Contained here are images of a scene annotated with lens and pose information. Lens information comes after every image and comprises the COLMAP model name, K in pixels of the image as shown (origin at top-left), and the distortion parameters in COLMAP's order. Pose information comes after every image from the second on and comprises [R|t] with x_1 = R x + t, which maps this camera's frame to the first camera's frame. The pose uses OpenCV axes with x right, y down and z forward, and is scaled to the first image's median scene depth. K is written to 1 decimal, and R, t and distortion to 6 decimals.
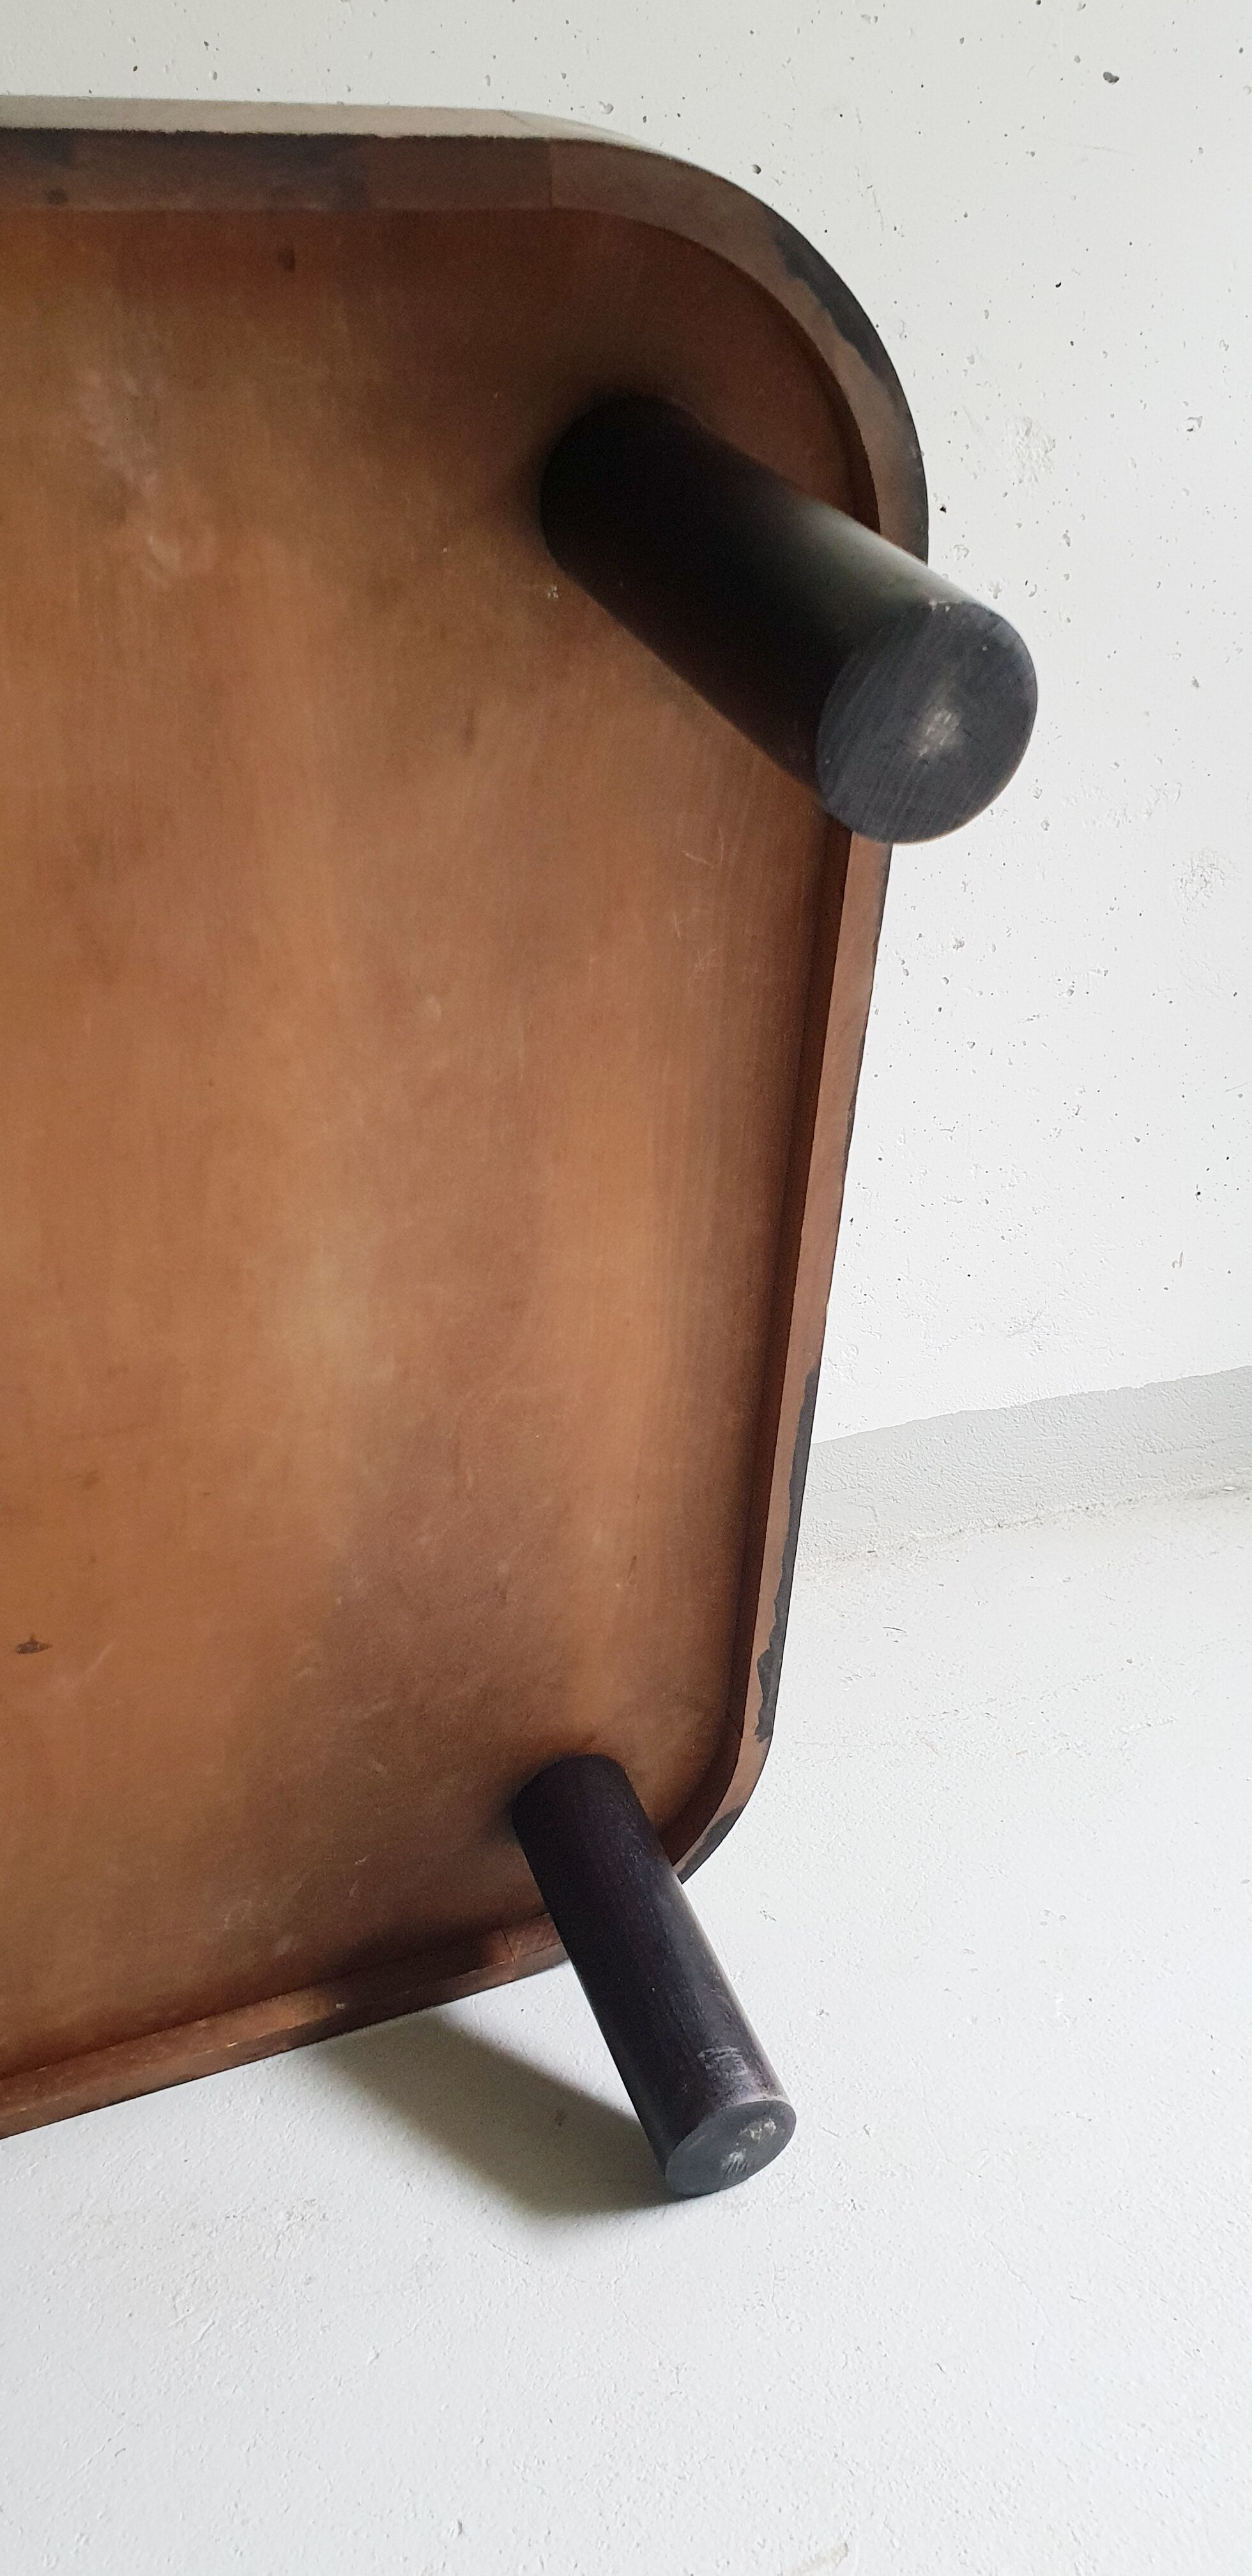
lens RADIAL K [[1967.1, 0, 626.0], [0, 1967.1, 1288.0], [0, 0, 1]] dist [0.139722, -0.389138]
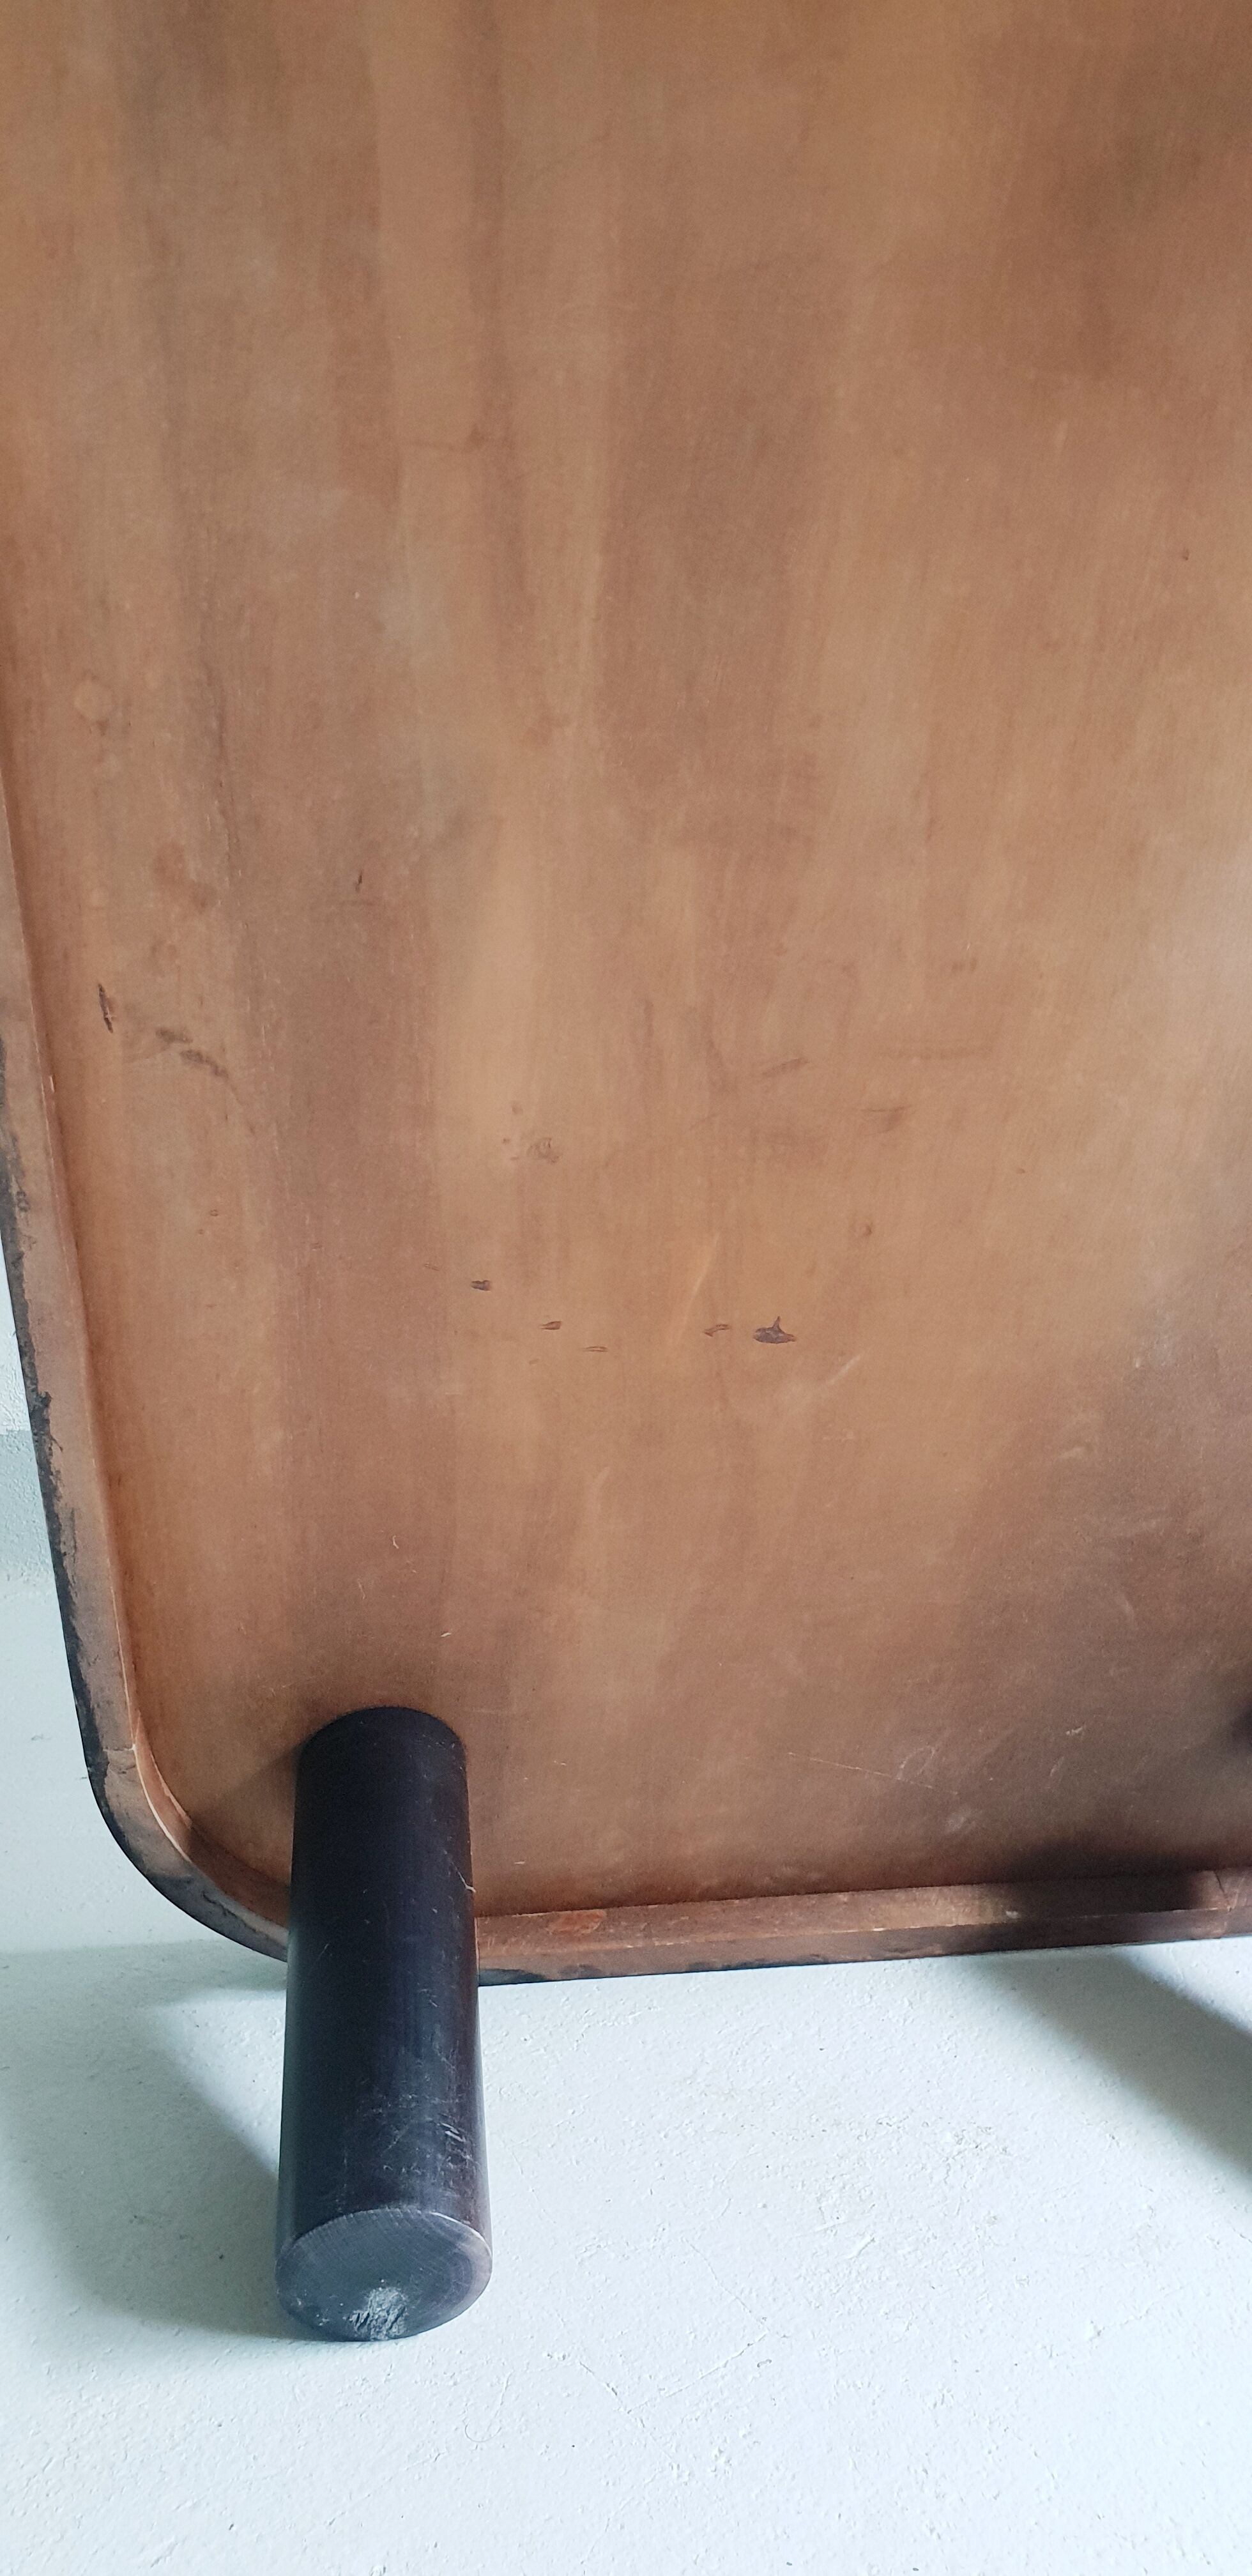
lens RADIAL K [[1967.1, 0, 626.0], [0, 1967.1, 1288.0], [0, 0, 1]] dist [0.139722, -0.389138]
pose [[0.962579, 0.136948, -0.233851, -0.167962], [-0.151332, 0.987475, -0.044628, 0.203511], [0.224810, 0.078348, 0.971248, 0.196208]]
